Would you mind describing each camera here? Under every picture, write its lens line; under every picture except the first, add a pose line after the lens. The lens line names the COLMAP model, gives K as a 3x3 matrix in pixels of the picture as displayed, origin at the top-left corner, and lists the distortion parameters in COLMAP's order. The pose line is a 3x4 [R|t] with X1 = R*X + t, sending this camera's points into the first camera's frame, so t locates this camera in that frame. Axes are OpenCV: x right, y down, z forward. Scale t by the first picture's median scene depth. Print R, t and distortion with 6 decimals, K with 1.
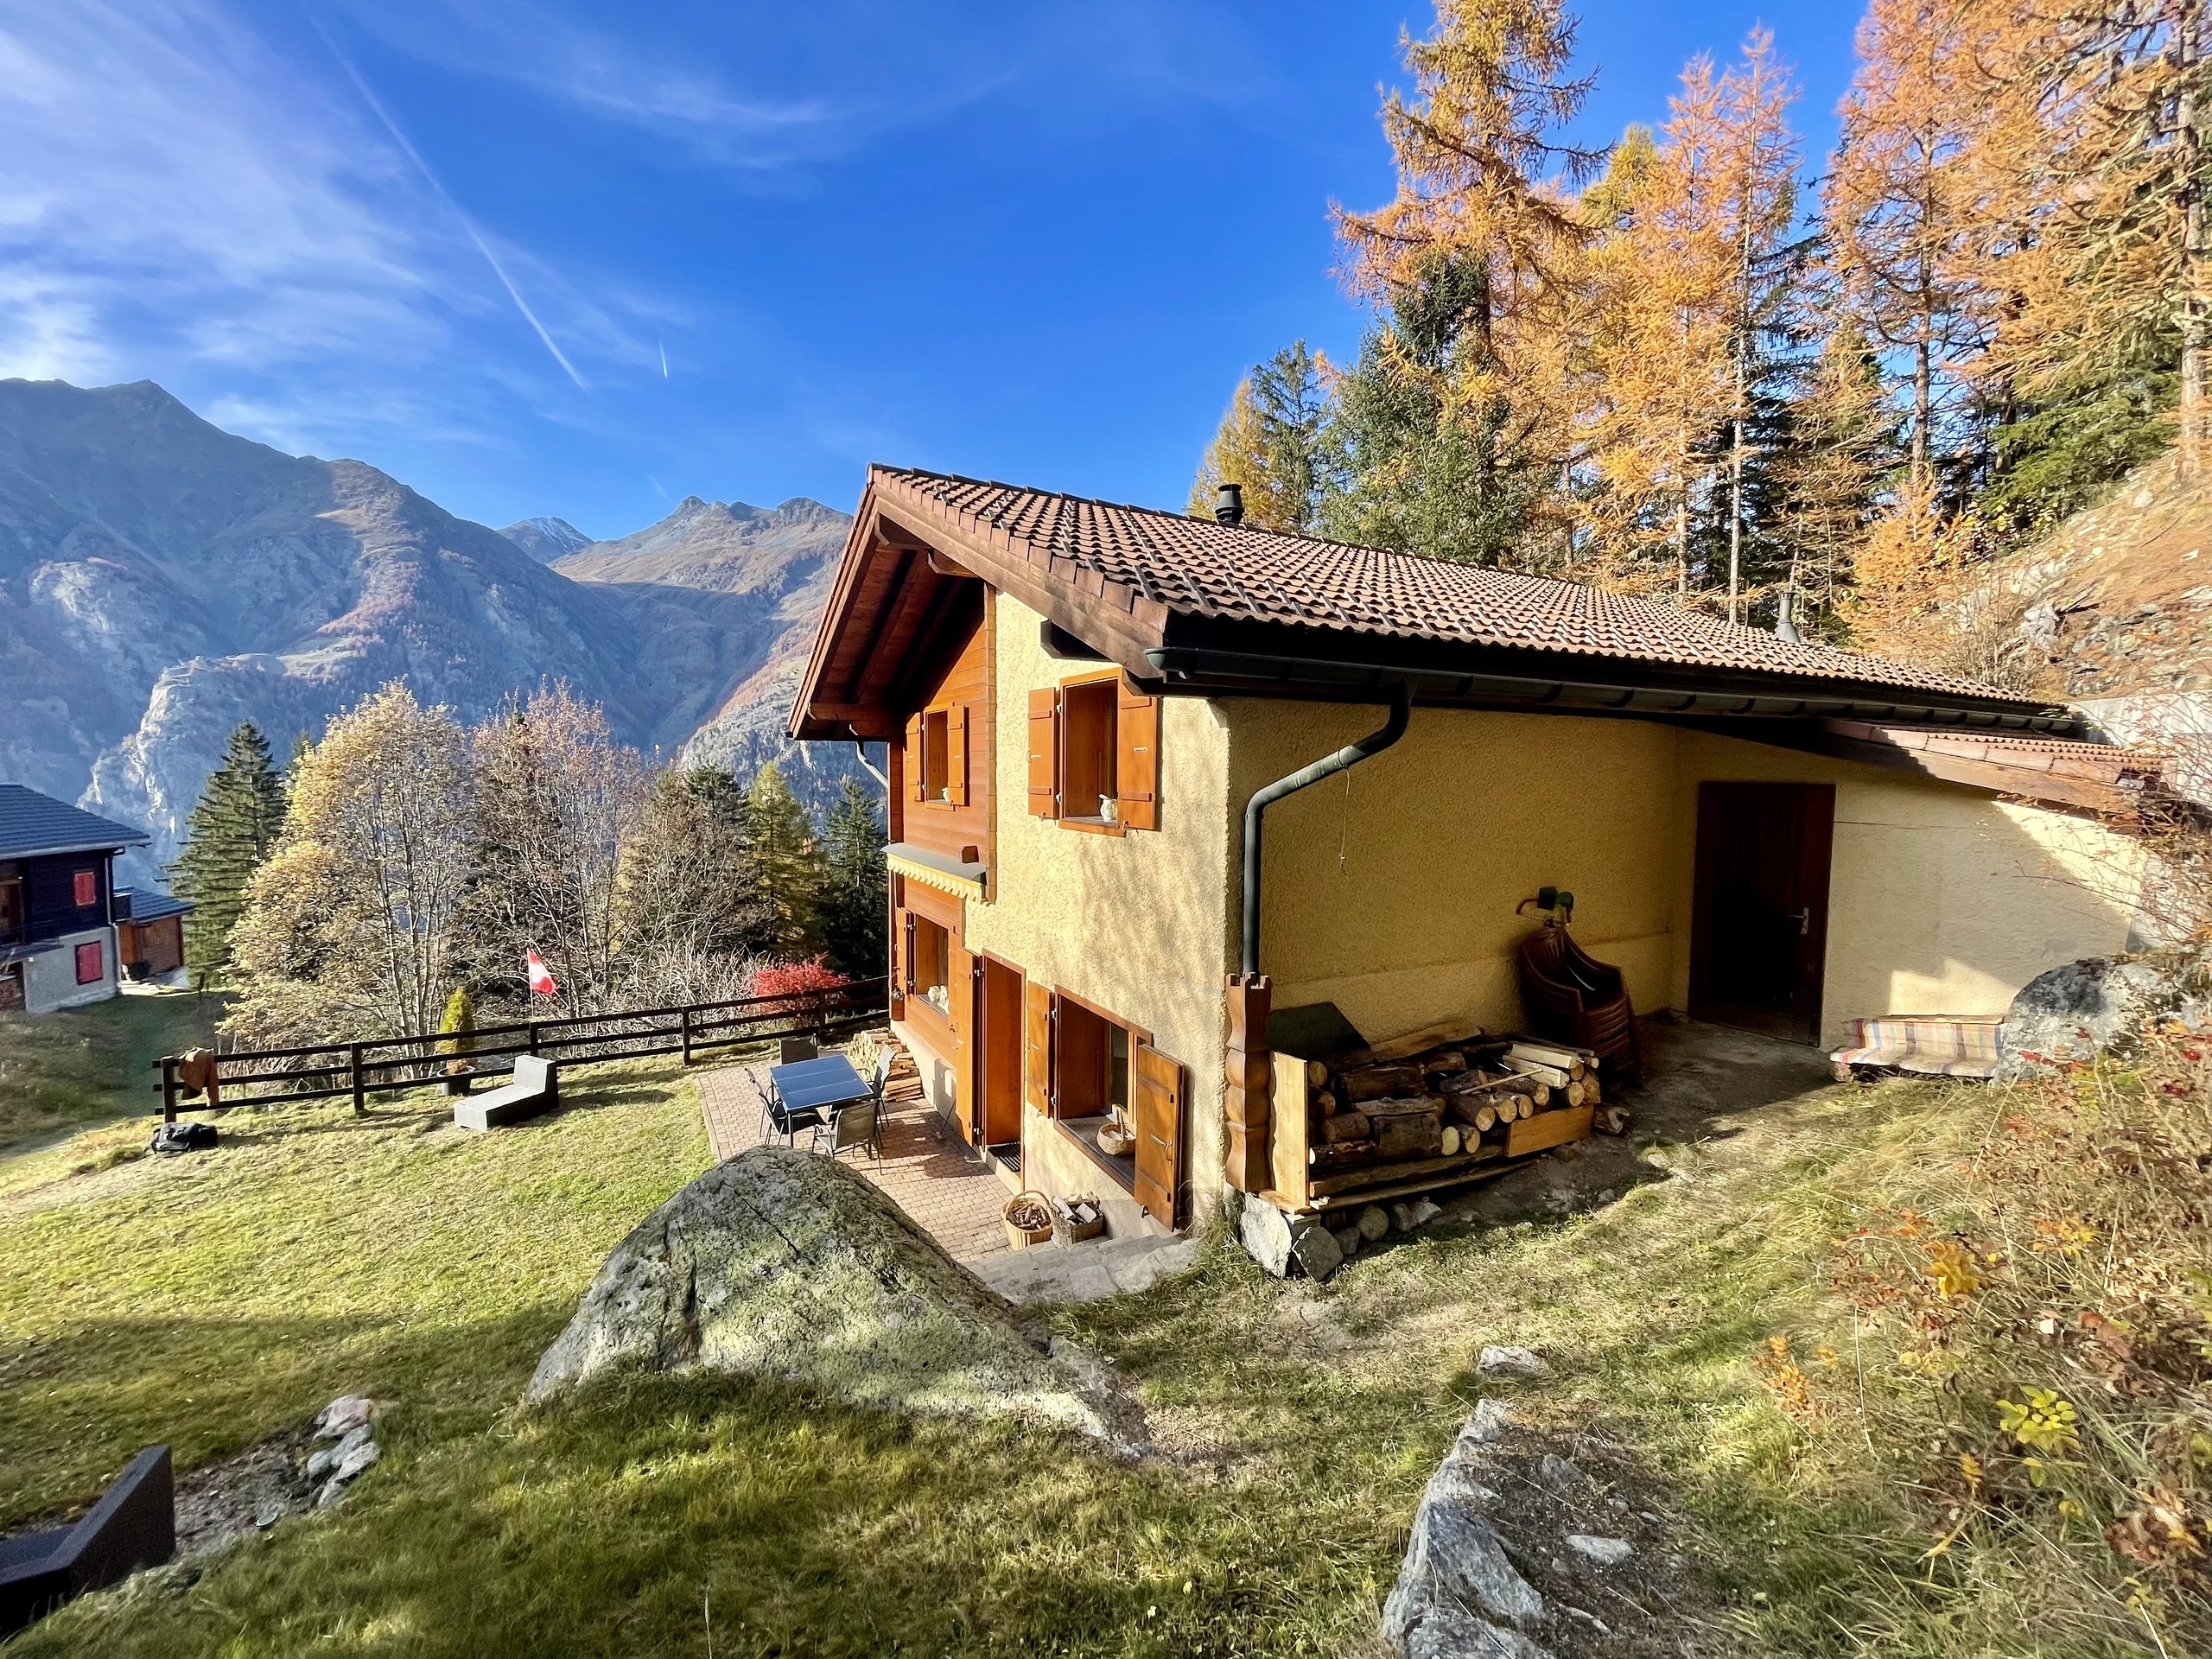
lens RADIAL K [[895.1, 0, 1106.0], [0, 895.1, 829.5], [0, 0, 1]] dist [0.000416, 0.000193]
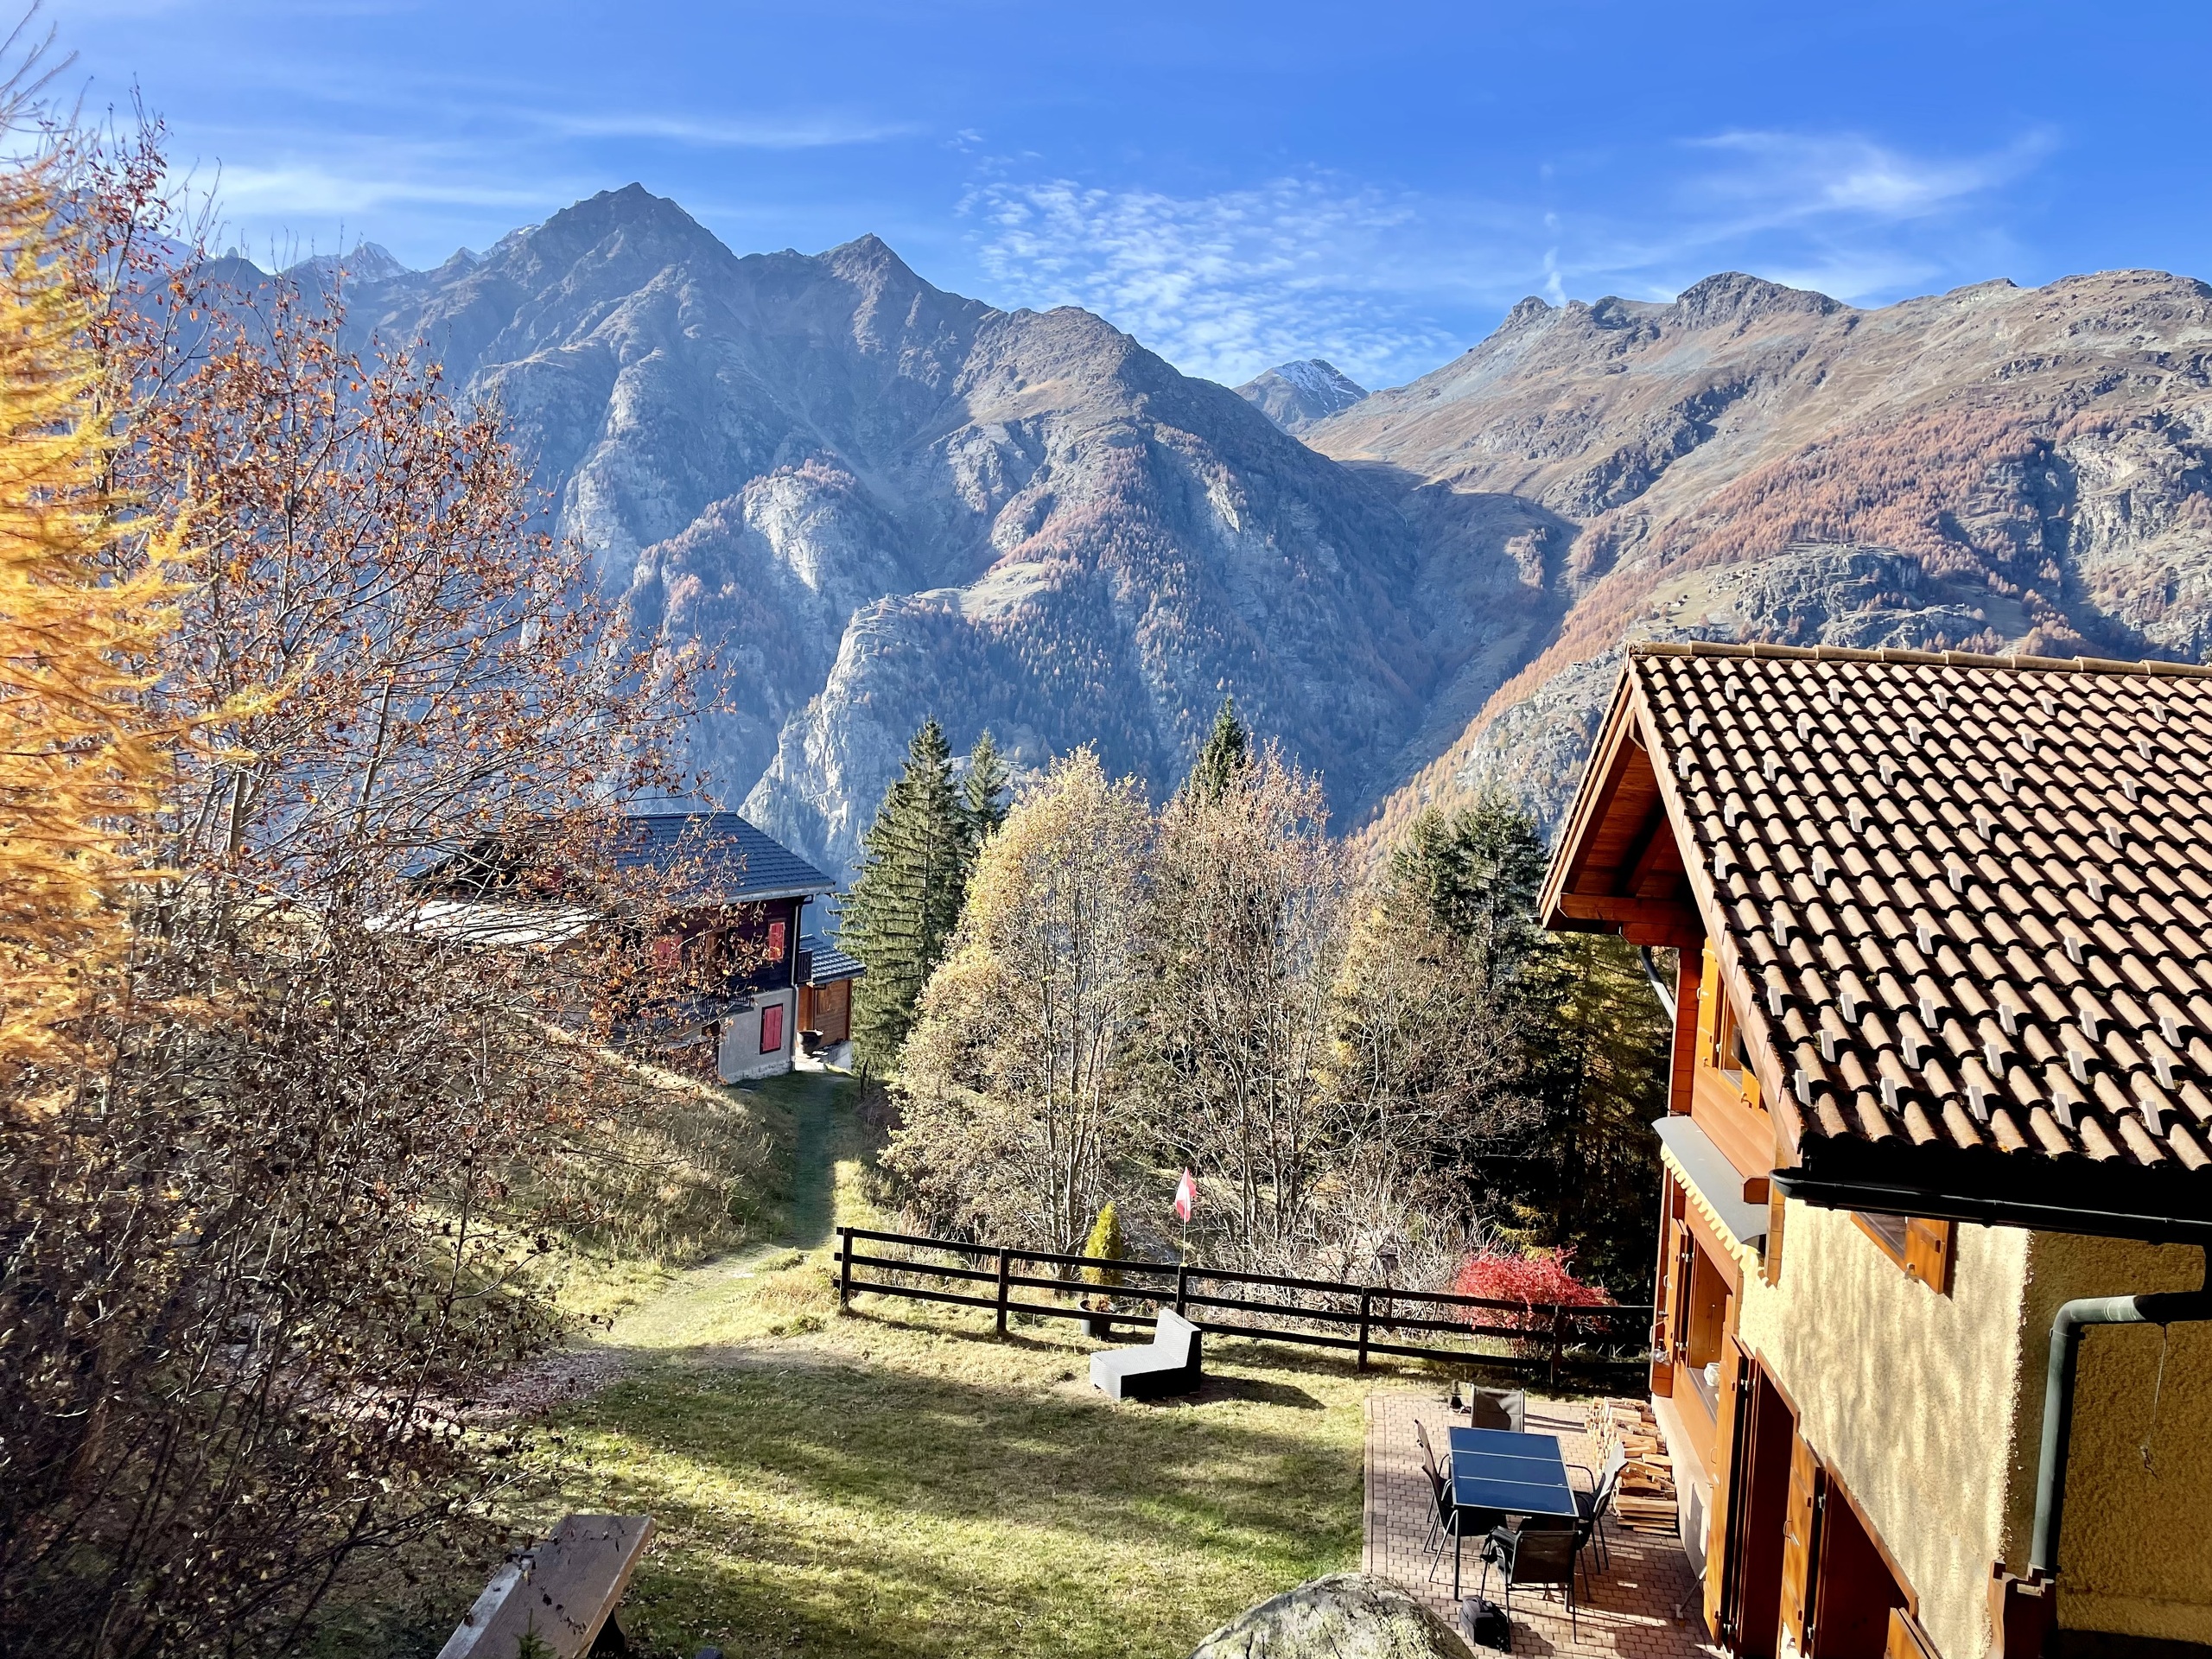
lens RADIAL K [[1757.8, 0, 1106.0], [0, 1757.8, 829.5], [0, 0, 1]] dist [0.112371, -0.150892]
pose [[0.791175, 0.079913, -0.606347, 0.104124], [-0.085096, 0.996167, 0.020254, -0.097184], [0.605641, 0.035573, 0.794942, -0.136037]]
